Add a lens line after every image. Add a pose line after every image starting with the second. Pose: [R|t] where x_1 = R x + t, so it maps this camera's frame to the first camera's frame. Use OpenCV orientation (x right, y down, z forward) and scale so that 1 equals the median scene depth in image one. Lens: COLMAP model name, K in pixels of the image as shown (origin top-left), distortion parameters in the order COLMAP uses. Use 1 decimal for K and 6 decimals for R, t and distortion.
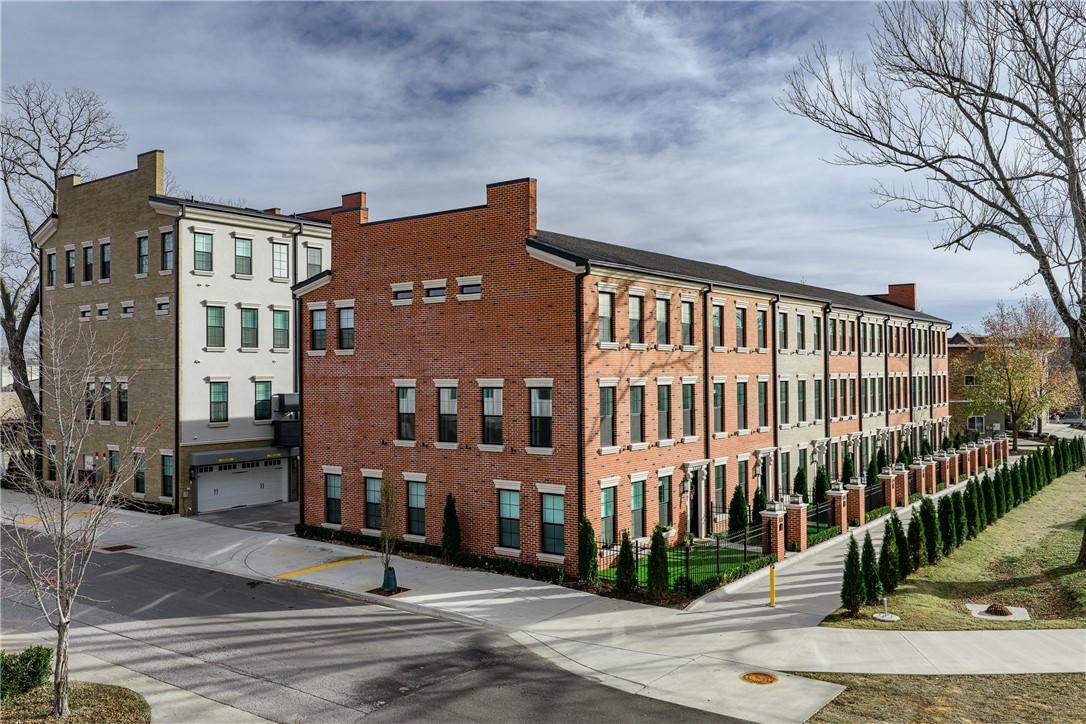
lens RADIAL K [[896.6, 0, 543.0], [0, 896.6, 362.0], [0, 0, 1]] dist [0.010839, -0.011276]
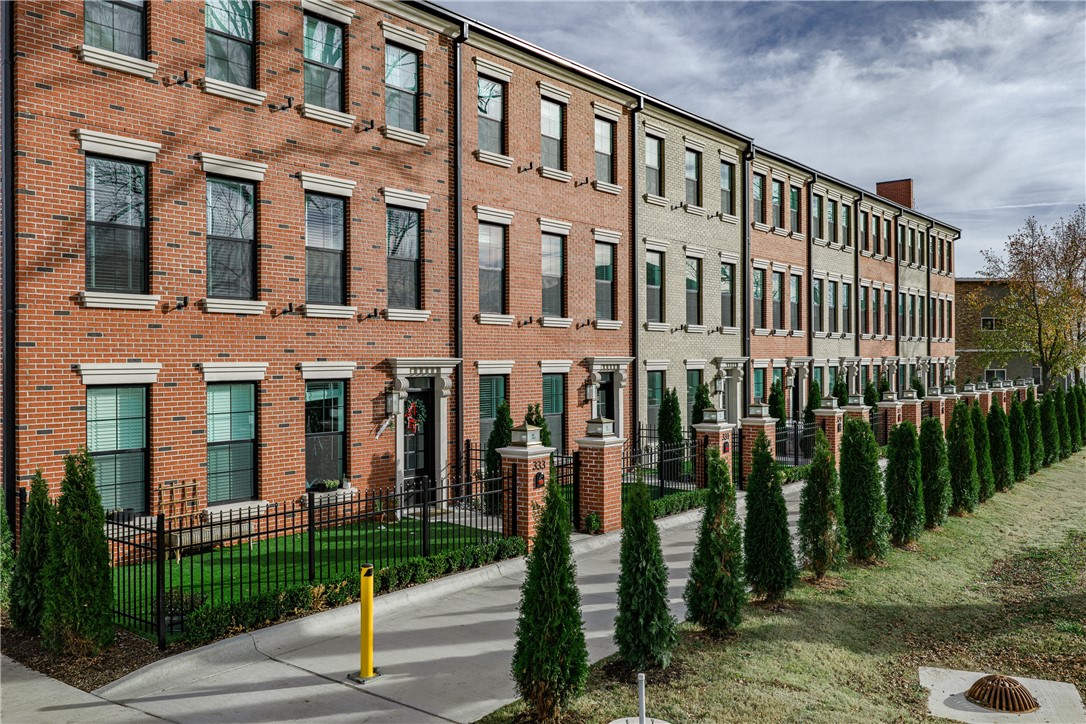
lens RADIAL K [[896.6, 0, 543.0], [0, 896.6, 362.0], [0, 0, 1]] dist [0.010839, -0.011276]
pose [[0.999660, 0.004722, -0.025655, 0.254668], [-0.004333, 0.999875, 0.015195, 0.105225], [0.025724, -0.015078, 0.999555, 0.488757]]
